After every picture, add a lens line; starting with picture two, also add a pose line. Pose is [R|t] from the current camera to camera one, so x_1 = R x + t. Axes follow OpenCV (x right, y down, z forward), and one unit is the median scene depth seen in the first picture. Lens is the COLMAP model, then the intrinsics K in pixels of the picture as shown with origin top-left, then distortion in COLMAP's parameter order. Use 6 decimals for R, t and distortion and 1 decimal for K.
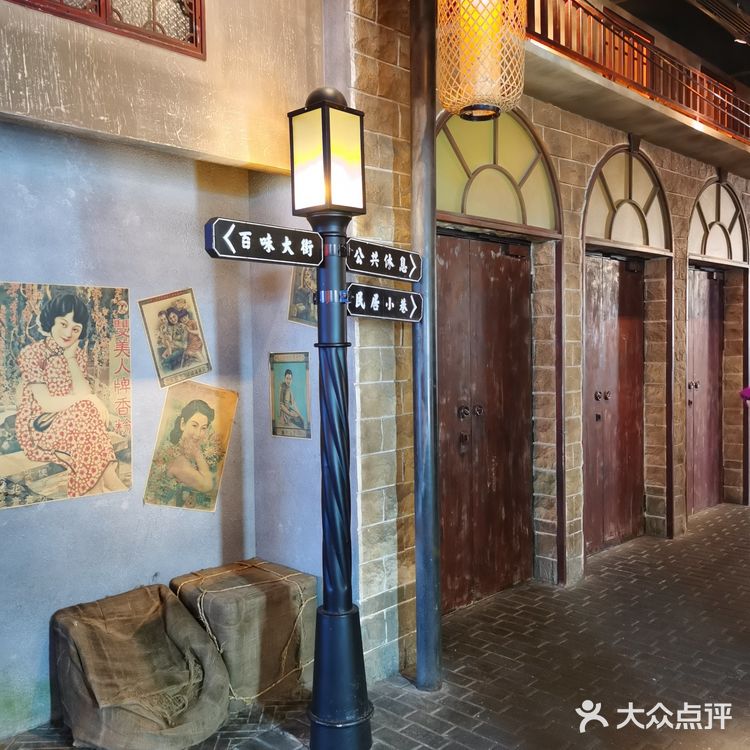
lens RADIAL K [[772.5, 0, 377.5], [0, 772.5, 374.4], [0, 0, 1]] dist [0.042328, 0.000000]
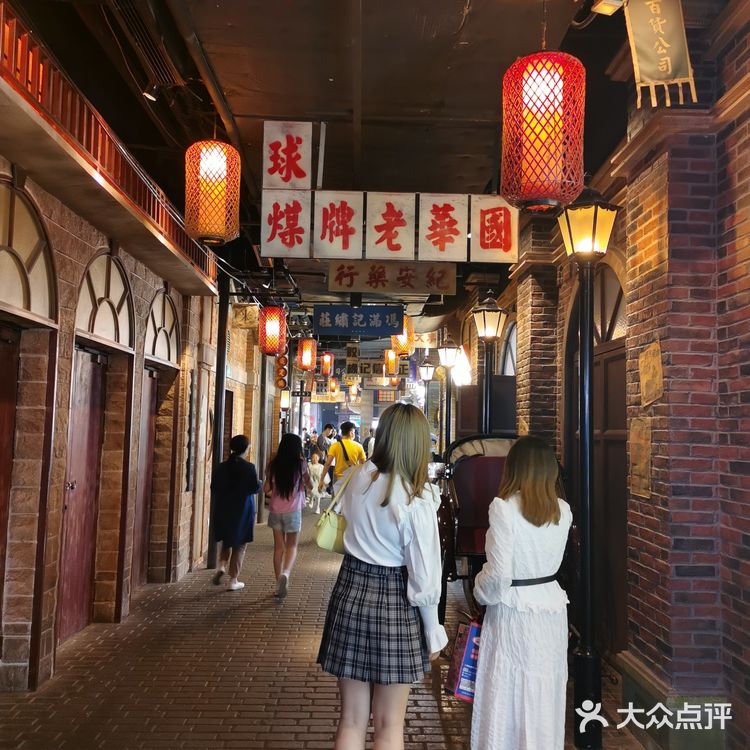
lens RADIAL K [[772.5, 0, 375.0], [0, 772.5, 373.3], [0, 0, 1]] dist [0.042328, 0.000000]
pose [[0.704383, 0.085205, 0.704688, 0.042563], [-0.005656, 0.993412, -0.114461, -0.014128], [-0.709798, 0.076639, 0.700224, 0.194106]]
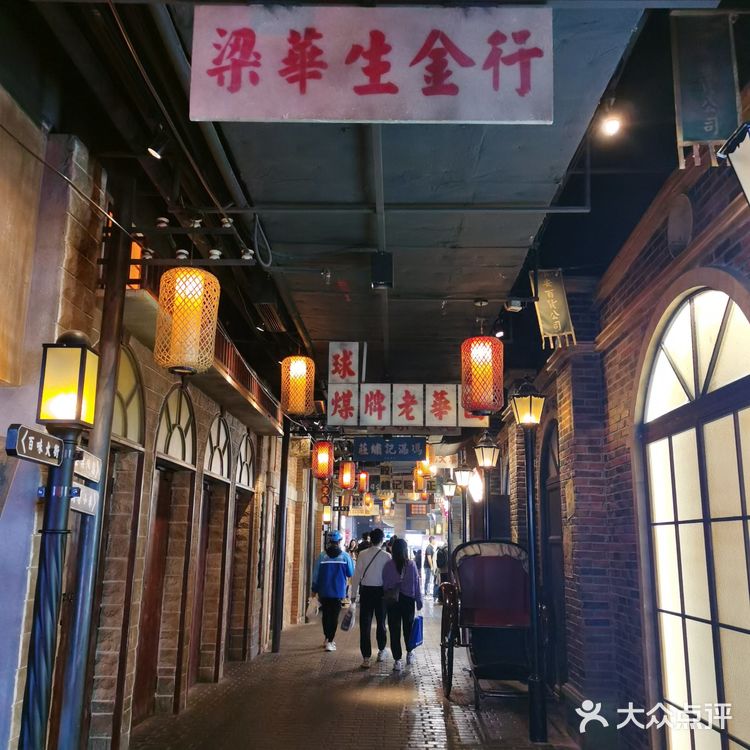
lens RADIAL K [[772.5, 0, 373.7], [0, 772.5, 372.0], [0, 0, 1]] dist [0.042328, 0.000000]
pose [[0.736168, 0.174886, 0.653813, -0.257352], [-0.001483, 0.966452, -0.256844, 0.016140], [-0.676797, 0.188111, 0.711730, -0.124235]]
